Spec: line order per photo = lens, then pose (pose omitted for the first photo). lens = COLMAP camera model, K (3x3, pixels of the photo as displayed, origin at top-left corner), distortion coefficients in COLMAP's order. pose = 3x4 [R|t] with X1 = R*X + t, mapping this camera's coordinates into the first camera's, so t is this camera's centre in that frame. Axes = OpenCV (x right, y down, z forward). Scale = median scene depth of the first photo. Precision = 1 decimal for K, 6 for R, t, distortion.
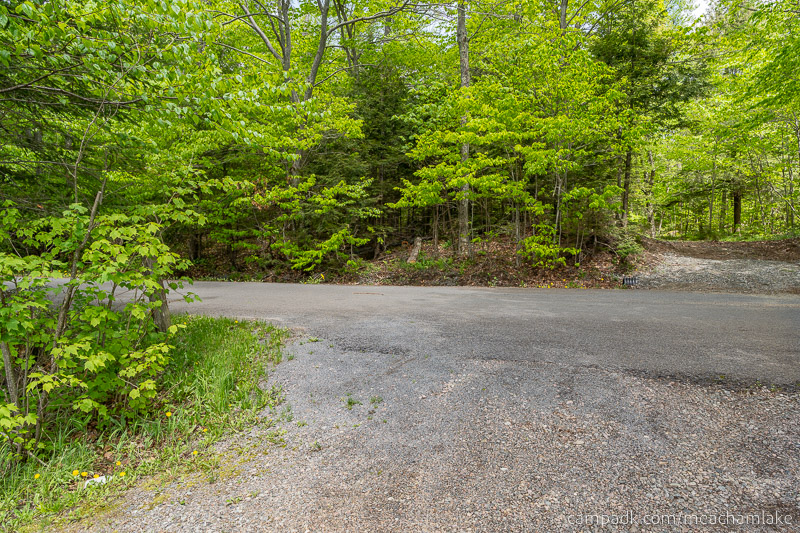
lens RADIAL K [[532.1, 0, 401.8], [0, 532.1, 268.7], [0, 0, 1]] dist [0.000718, 0.002008]
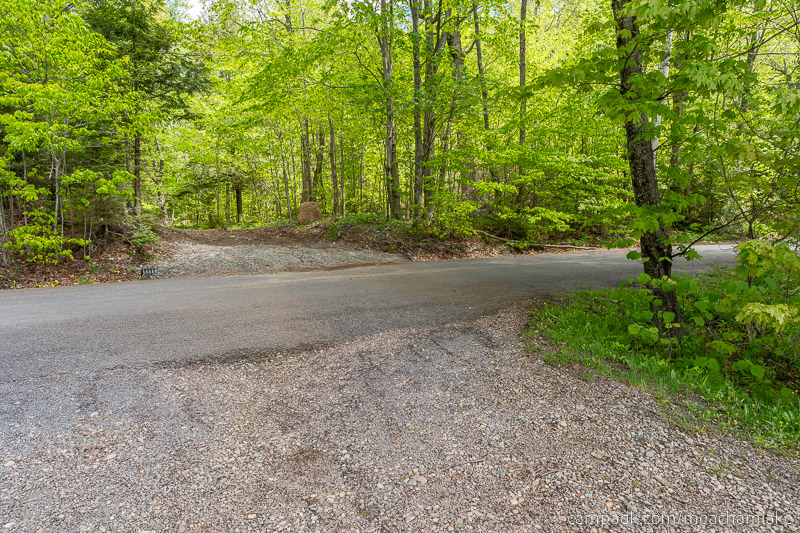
lens RADIAL K [[532.1, 0, 404.2], [0, 532.1, 265.8], [0, 0, 1]] dist [0.000718, 0.002008]
pose [[0.652327, -0.067228, 0.754950, 0.002057], [0.057168, 0.997585, 0.039438, 0.001572], [-0.755779, 0.017432, 0.654595, 0.014509]]
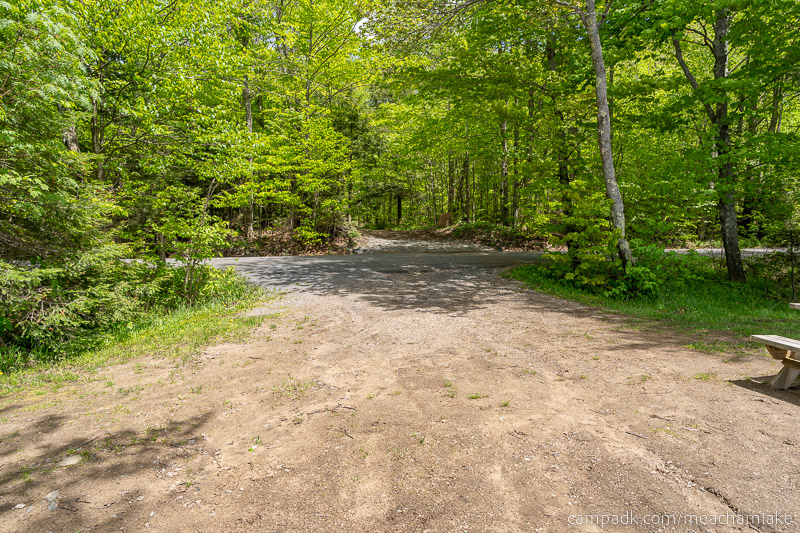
lens RADIAL K [[532.1, 0, 399.2], [0, 532.1, 265.4], [0, 0, 1]] dist [0.000718, 0.002008]
pose [[0.845657, -0.034516, 0.532610, -0.390899], [0.027823, 0.999401, 0.020591, 0.034983], [-0.533001, -0.002594, 0.846110, -0.589681]]
